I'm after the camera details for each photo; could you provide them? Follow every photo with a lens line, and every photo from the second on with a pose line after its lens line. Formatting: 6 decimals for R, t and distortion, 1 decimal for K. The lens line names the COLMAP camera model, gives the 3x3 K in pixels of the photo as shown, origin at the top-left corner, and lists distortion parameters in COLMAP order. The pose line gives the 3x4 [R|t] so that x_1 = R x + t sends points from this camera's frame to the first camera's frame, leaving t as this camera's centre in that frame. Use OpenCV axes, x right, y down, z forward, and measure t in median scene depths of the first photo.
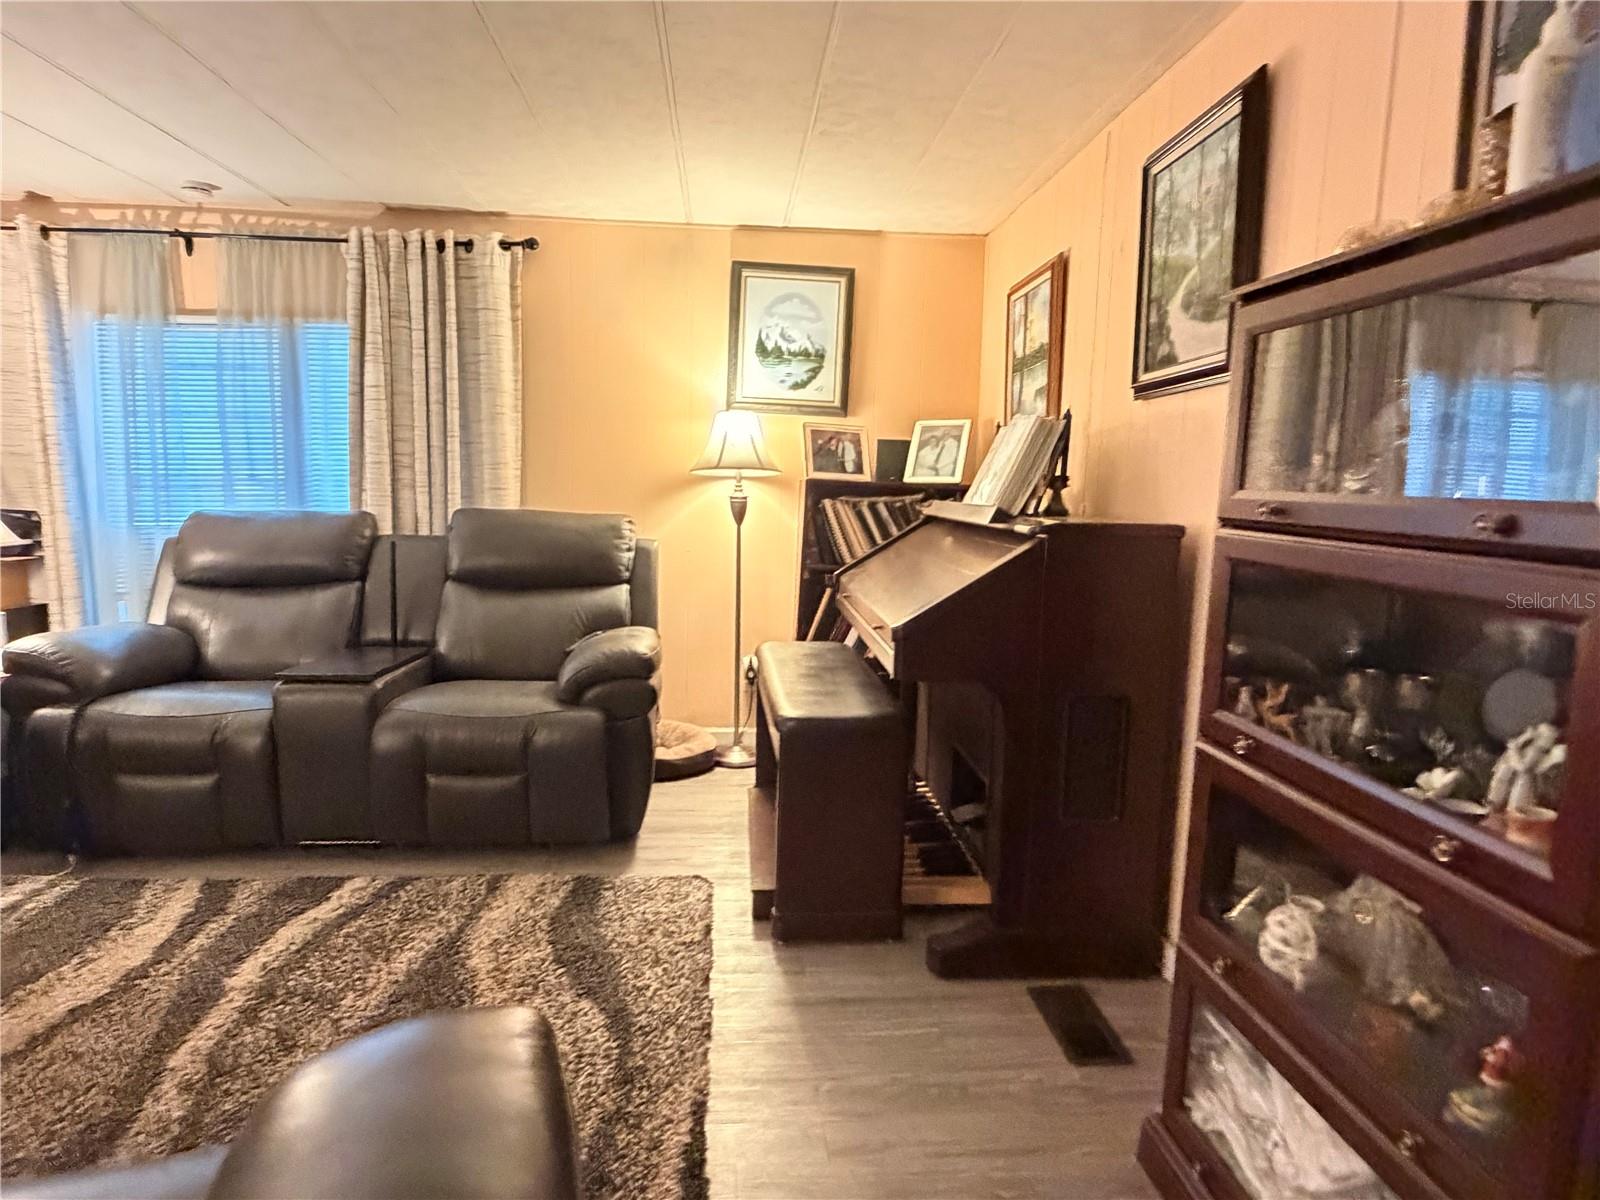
lens RADIAL K [[908.7, 0, 790.3], [0, 908.7, 595.6], [0, 0, 1]] dist [0.000967, 0.001745]
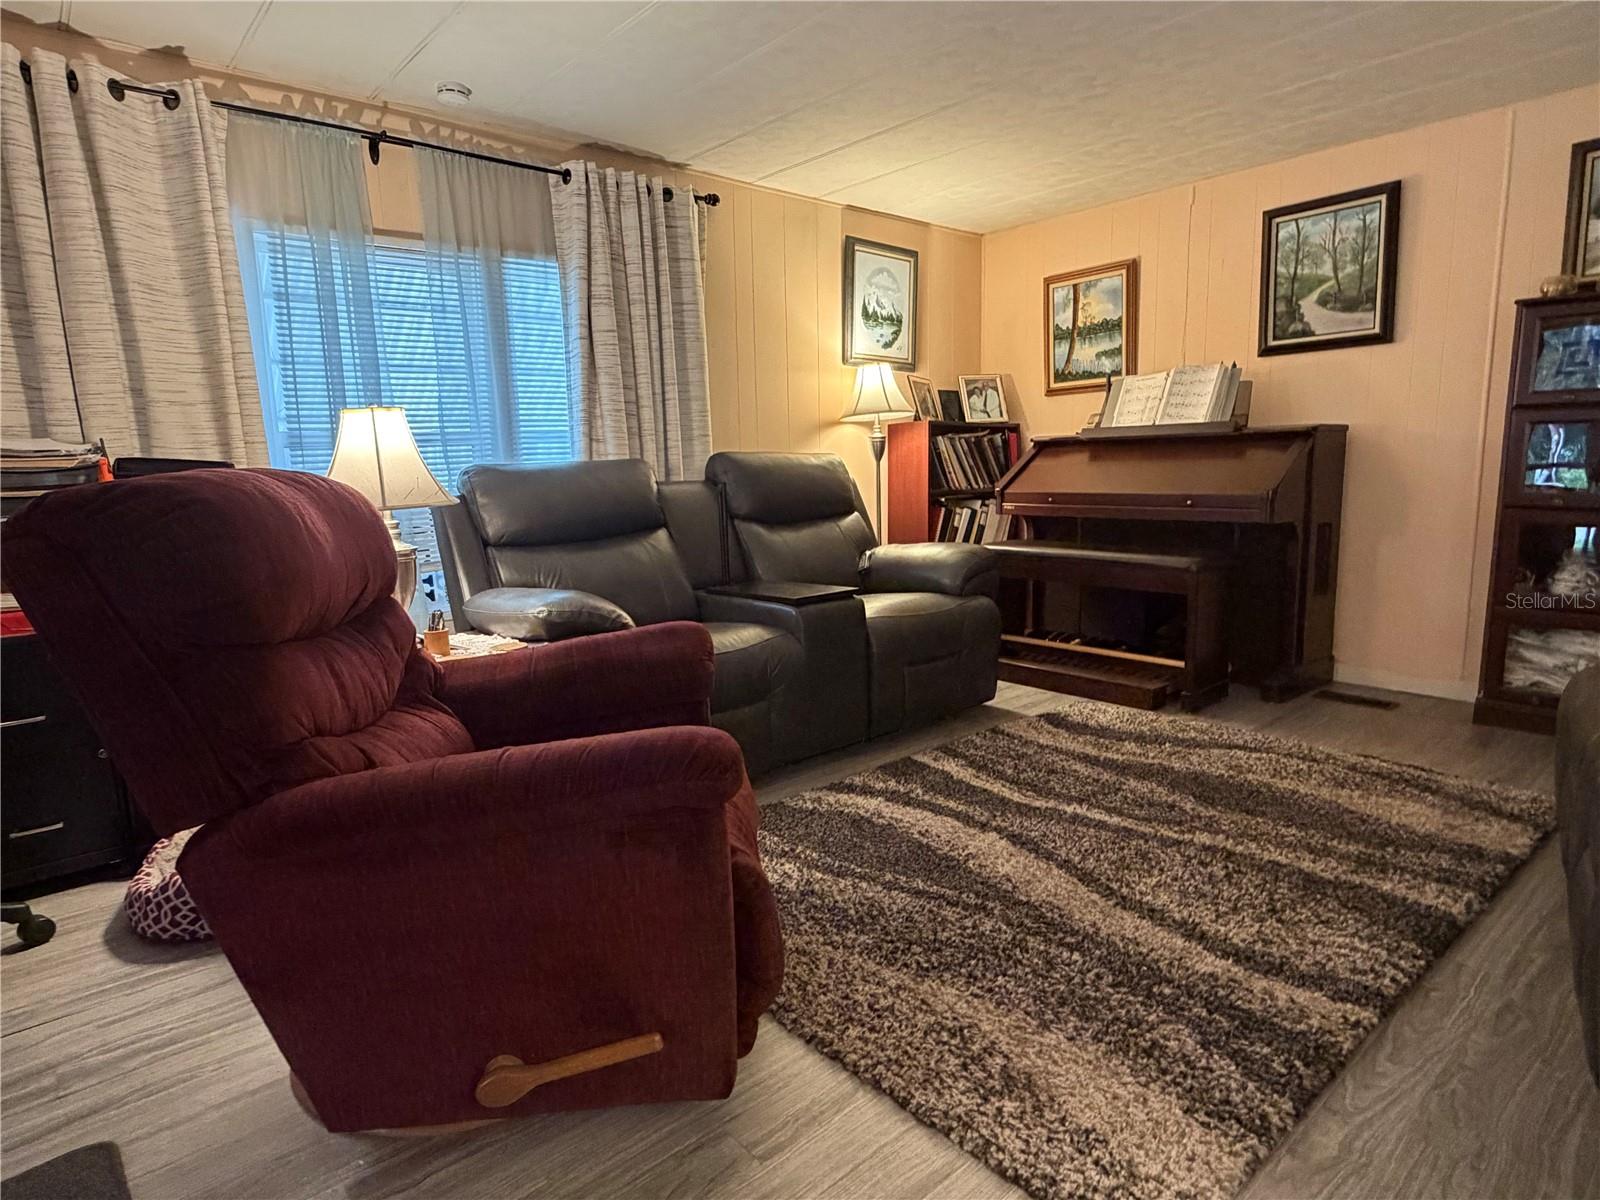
lens RADIAL K [[902.0, 0, 797.4], [0, 902.0, 599.2], [0, 0, 1]] dist [-0.000261, 0.001496]
pose [[0.801690, -0.131563, 0.583082, -0.930992], [0.115974, 0.991176, 0.064188, 0.015486], [-0.586381, 0.016163, 0.809874, 0.113261]]
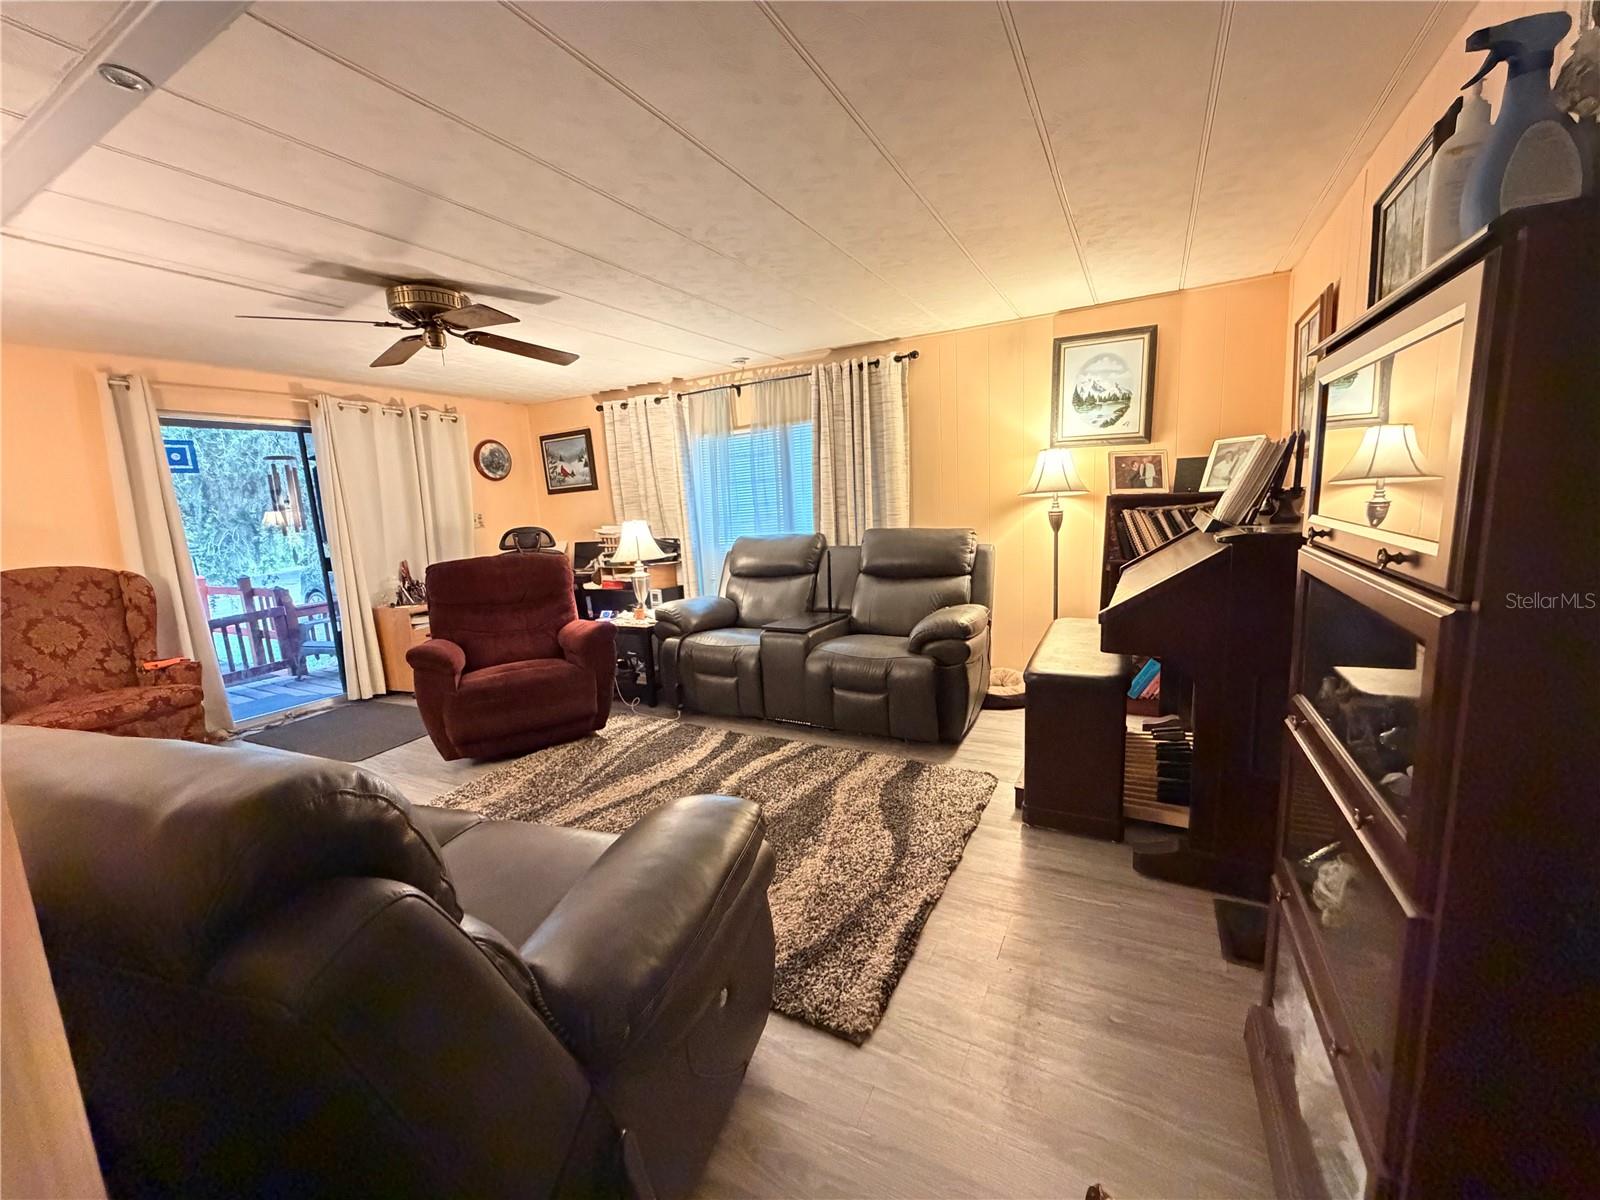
lens RADIAL K [[638.7, 0, 794.2], [0, 638.7, 597.1], [0, 0, 1]] dist [0.002873, -0.000173]
pose [[0.838023, 0.017826, -0.545344, 0.153710], [0.002242, 0.999345, 0.036111, -0.015613], [0.545630, -0.031484, 0.837434, -0.037095]]
